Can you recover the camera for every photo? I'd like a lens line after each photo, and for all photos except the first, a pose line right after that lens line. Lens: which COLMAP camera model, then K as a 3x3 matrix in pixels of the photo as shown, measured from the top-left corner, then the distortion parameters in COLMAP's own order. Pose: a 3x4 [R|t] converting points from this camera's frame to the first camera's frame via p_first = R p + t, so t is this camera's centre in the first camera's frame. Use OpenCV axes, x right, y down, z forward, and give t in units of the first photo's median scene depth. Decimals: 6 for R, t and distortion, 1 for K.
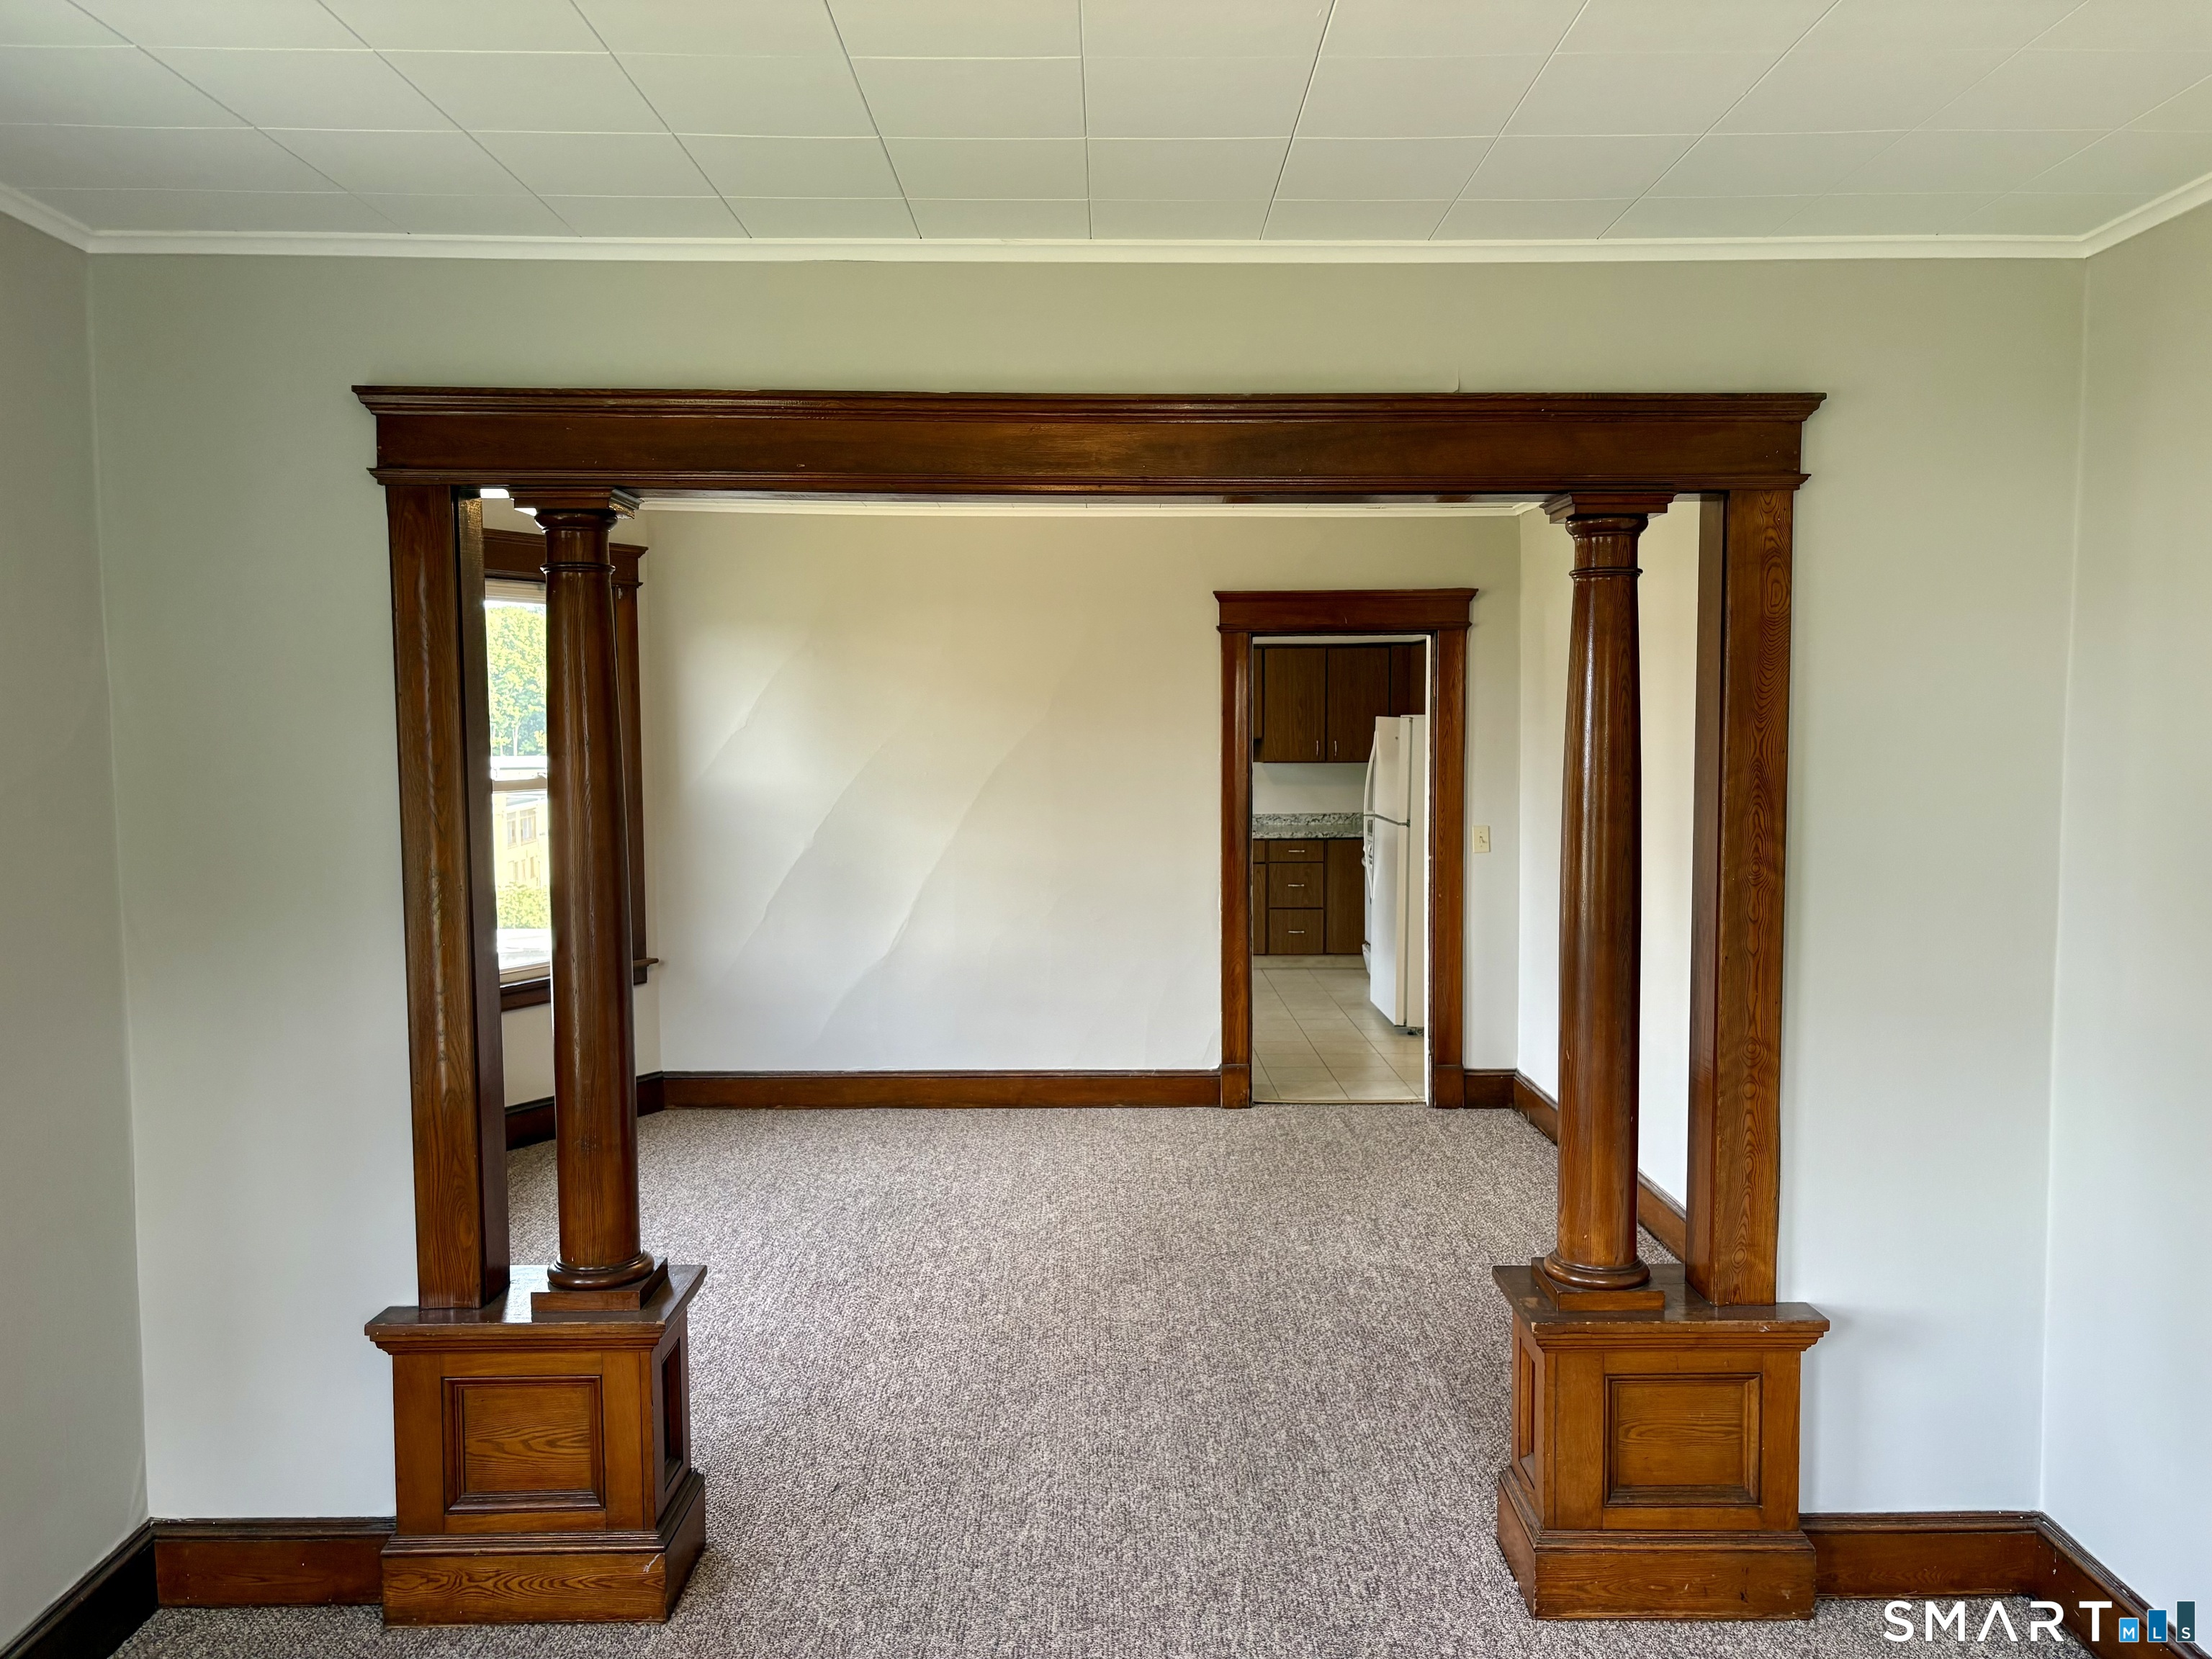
lens RADIAL K [[1656.8, 0, 1107.2], [0, 1656.8, 839.6], [0, 0, 1]] dist [0.010984, 0.000869]
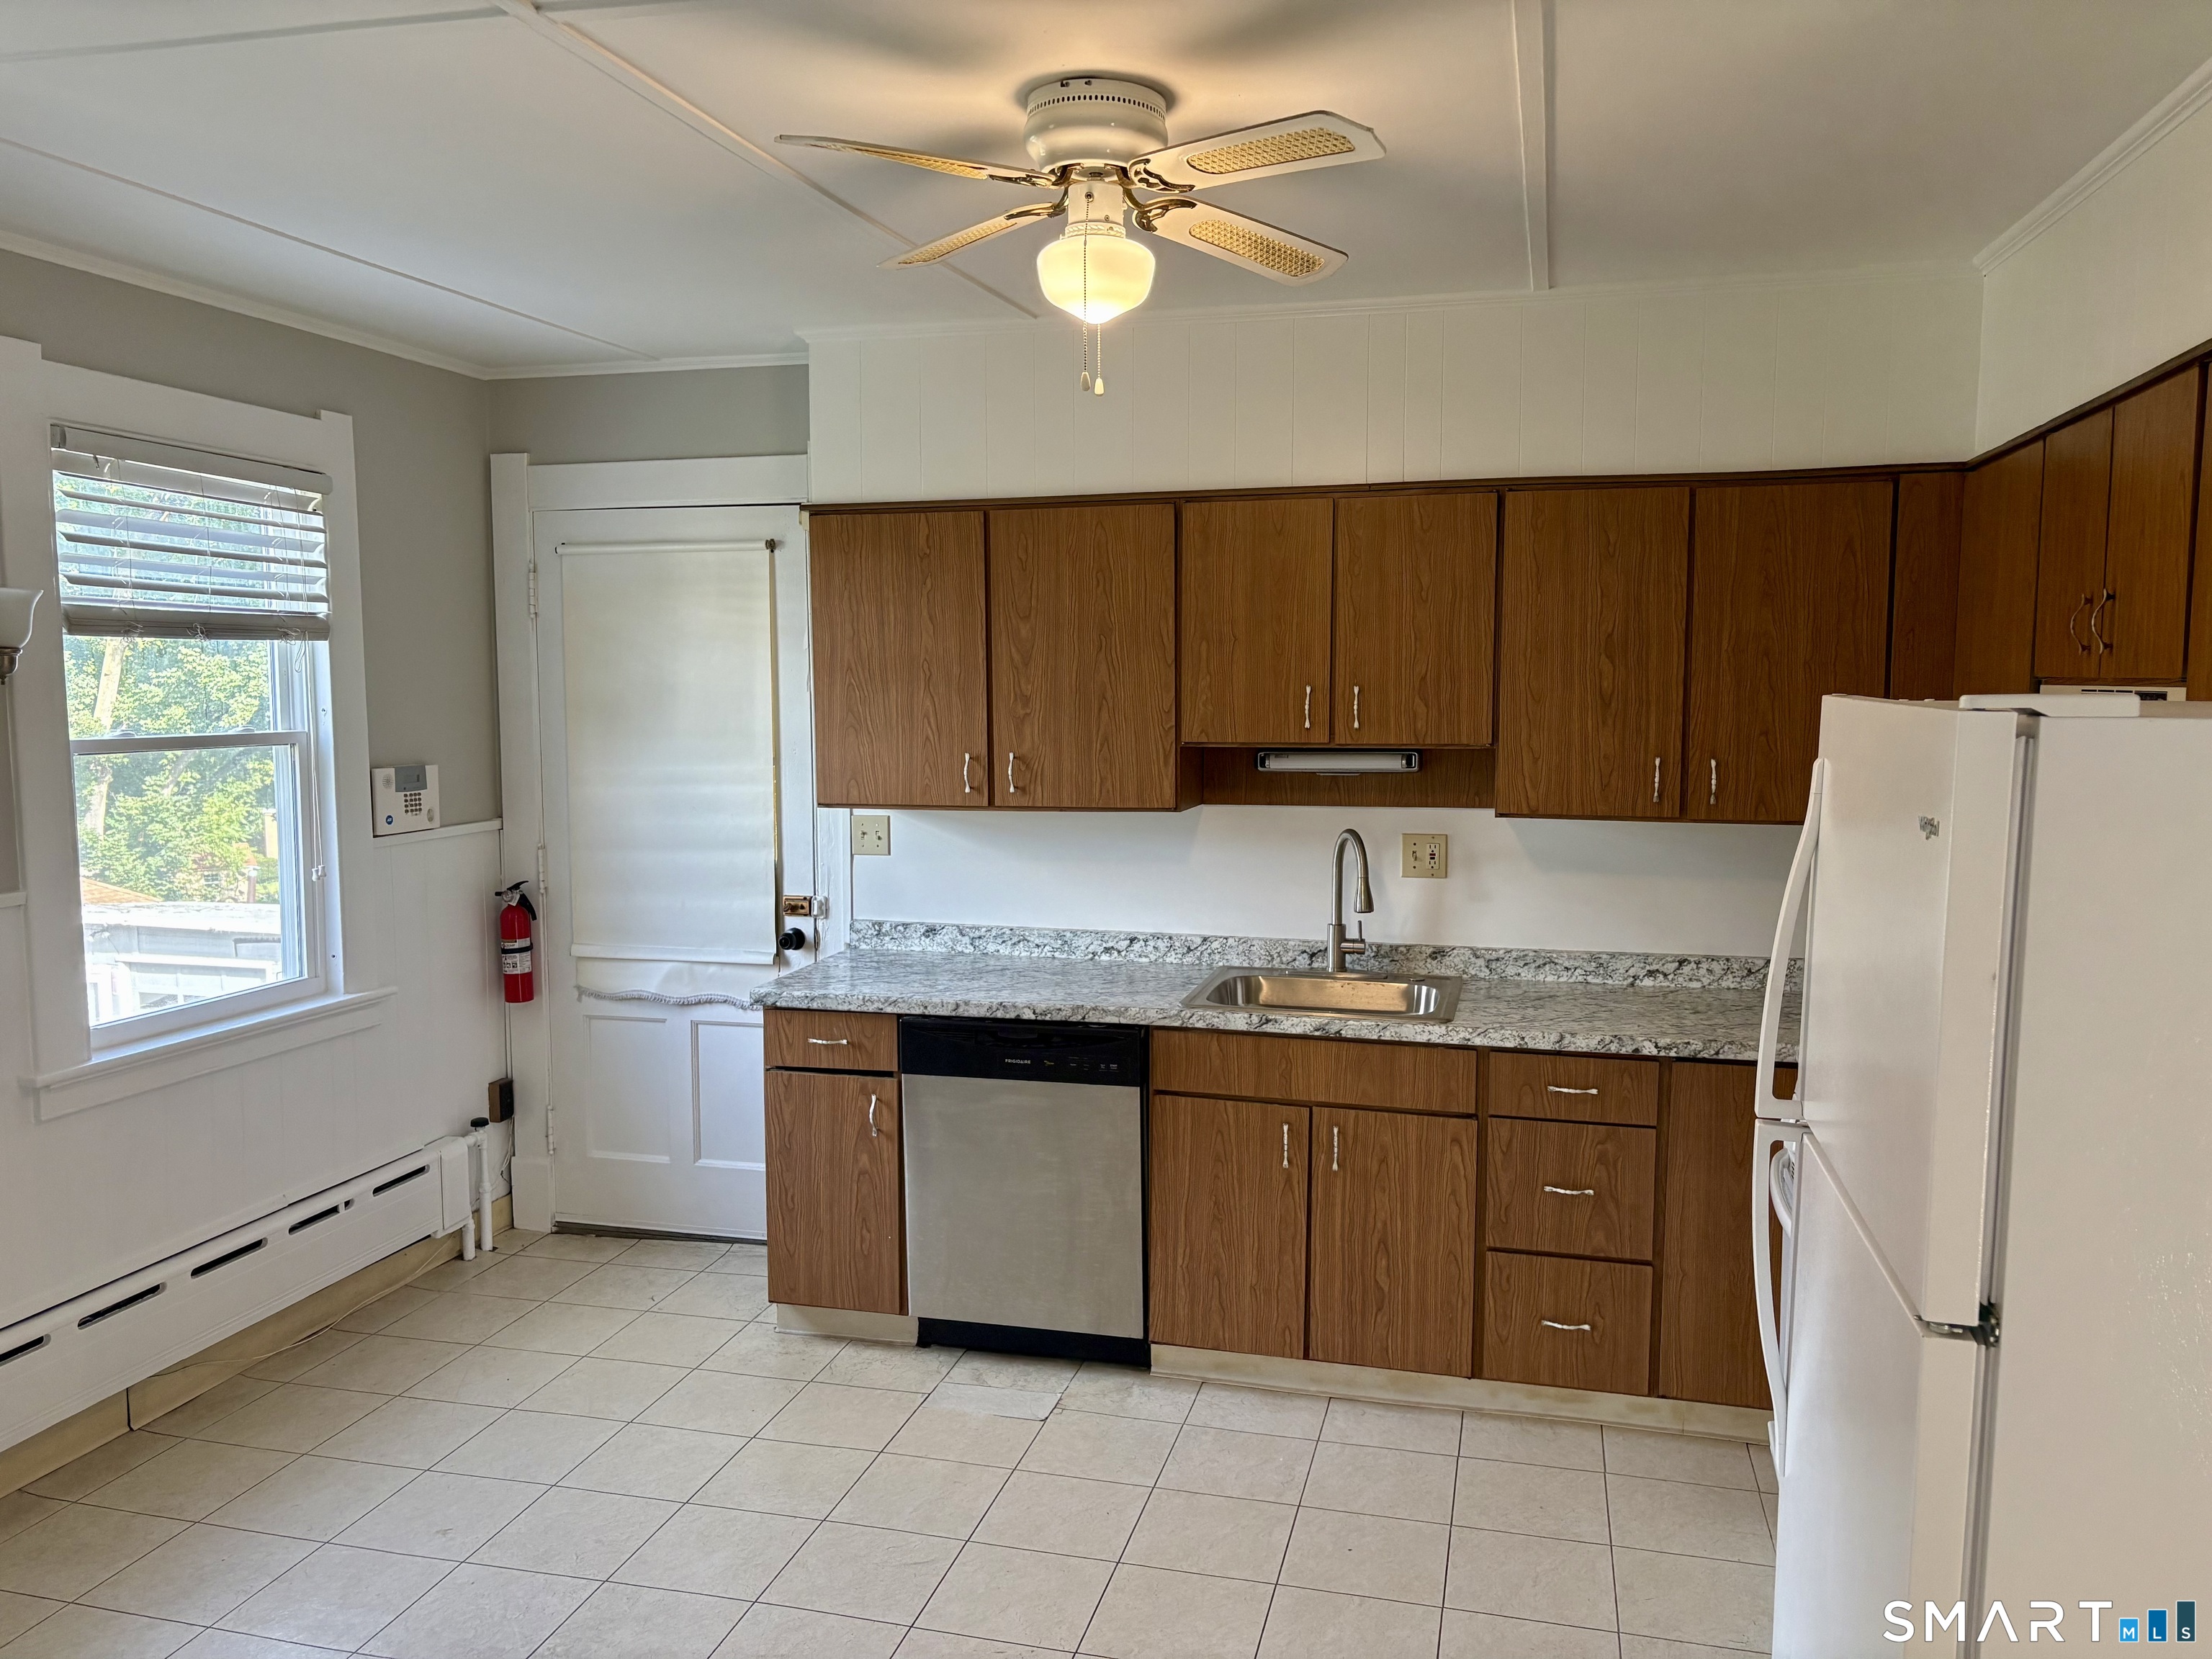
lens RADIAL K [[1656.8, 0, 1118.0], [0, 1656.8, 844.9], [0, 0, 1]] dist [0.010984, 0.000869]
pose [[0.965950, 0.028646, -0.257138, 0.110178], [-0.022013, 0.999347, 0.028638, -0.050109], [0.257790, -0.022002, 0.965950, 0.650821]]
